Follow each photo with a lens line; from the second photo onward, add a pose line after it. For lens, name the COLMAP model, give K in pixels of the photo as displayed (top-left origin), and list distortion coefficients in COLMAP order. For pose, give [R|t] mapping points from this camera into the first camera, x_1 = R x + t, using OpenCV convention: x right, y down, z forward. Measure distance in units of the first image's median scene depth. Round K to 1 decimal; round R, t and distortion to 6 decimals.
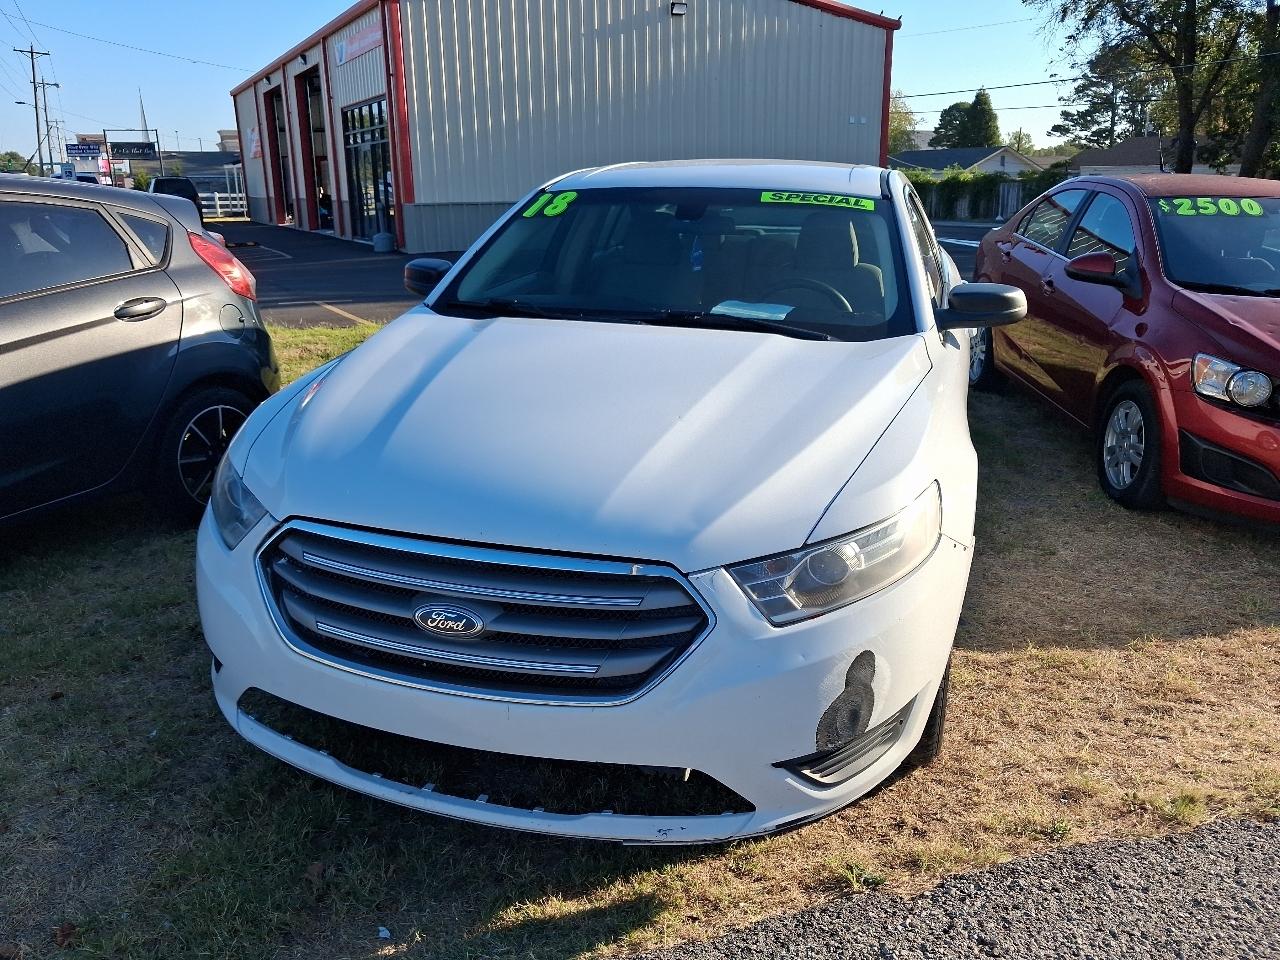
lens RADIAL K [[1032.8, 0, 640.9], [0, 1032.8, 485.2], [0, 0, 1]] dist [-0.020649, 0.010903]
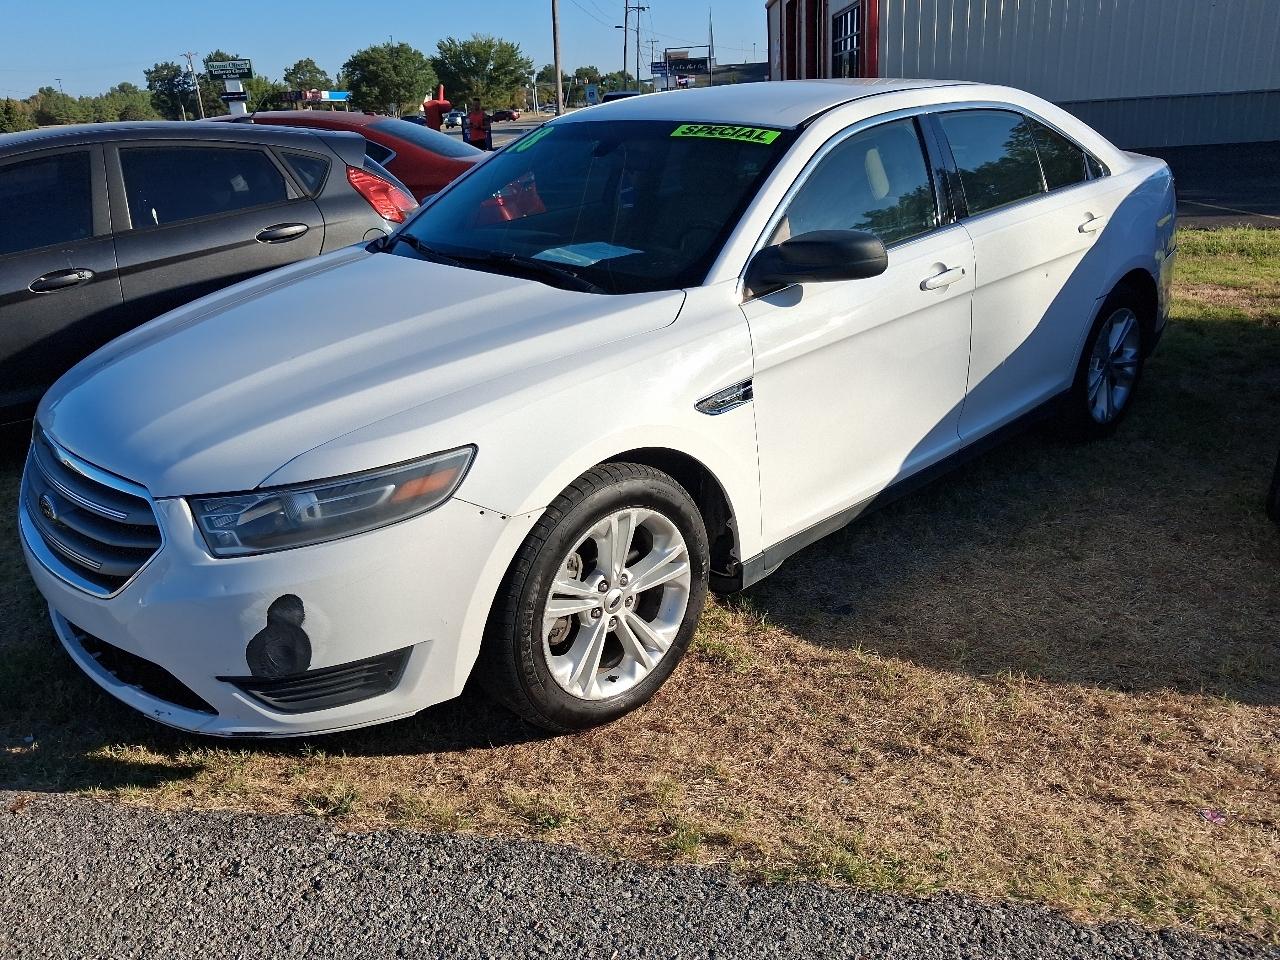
lens RADIAL K [[1032.8, 0, 640.6], [0, 1032.8, 476.8], [0, 0, 1]] dist [-0.020649, 0.010903]
pose [[0.875260, 0.133620, -0.464829, 0.969947], [-0.097293, 0.990076, 0.101408, -0.098802], [0.473766, -0.043534, 0.879574, 0.228666]]
